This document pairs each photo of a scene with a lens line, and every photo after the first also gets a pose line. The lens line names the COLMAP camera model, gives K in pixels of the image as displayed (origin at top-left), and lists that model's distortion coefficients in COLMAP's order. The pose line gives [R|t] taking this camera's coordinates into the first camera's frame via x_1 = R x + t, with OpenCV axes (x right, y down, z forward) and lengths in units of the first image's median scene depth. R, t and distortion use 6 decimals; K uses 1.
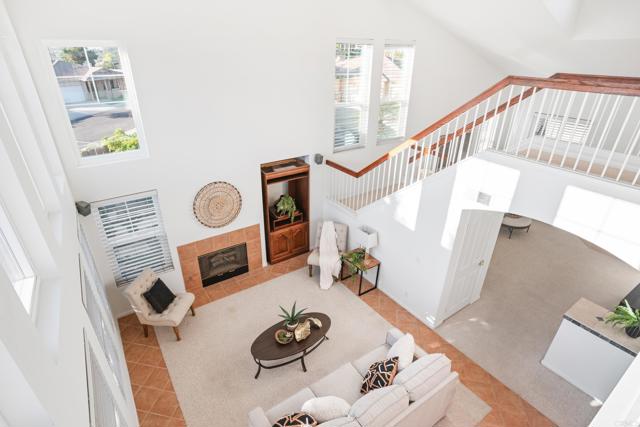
lens RADIAL K [[336.4, 0, 317.0], [0, 336.4, 213.0], [0, 0, 1]] dist [-0.057605, 0.000375]
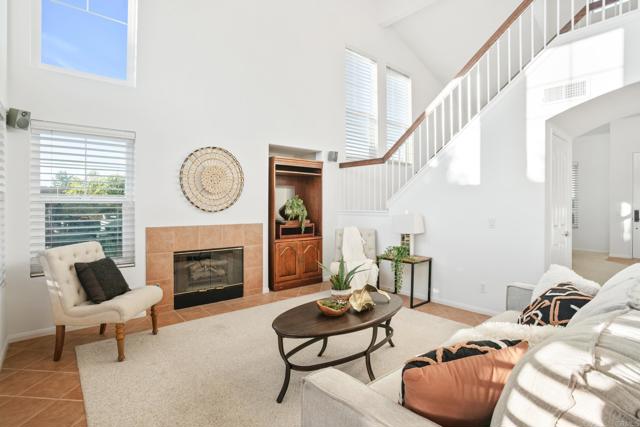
lens RADIAL K [[320.1, 0, 315.5], [0, 320.1, 208.4], [0, 0, 1]] dist [-0.061086, 0.024524]
pose [[0.994813, -0.012178, 0.100992, -0.127260], [0.055898, 0.894925, -0.442701, 0.329547], [-0.084988, 0.446050, 0.890964, 0.342786]]
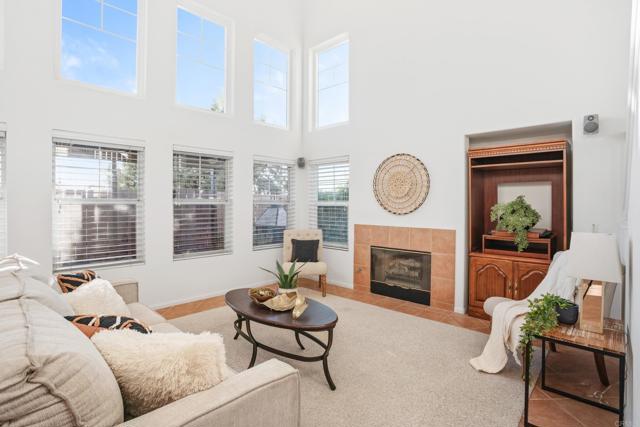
lens RADIAL K [[320.1, 0, 315.5], [0, 320.1, 208.4], [0, 0, 1]] dist [-0.061086, 0.024524]
pose [[0.214083, 0.001298, -0.976815, 0.369785], [-0.448294, 0.888600, -0.097069, 0.176093], [0.867872, 0.458680, 0.190816, 0.641450]]
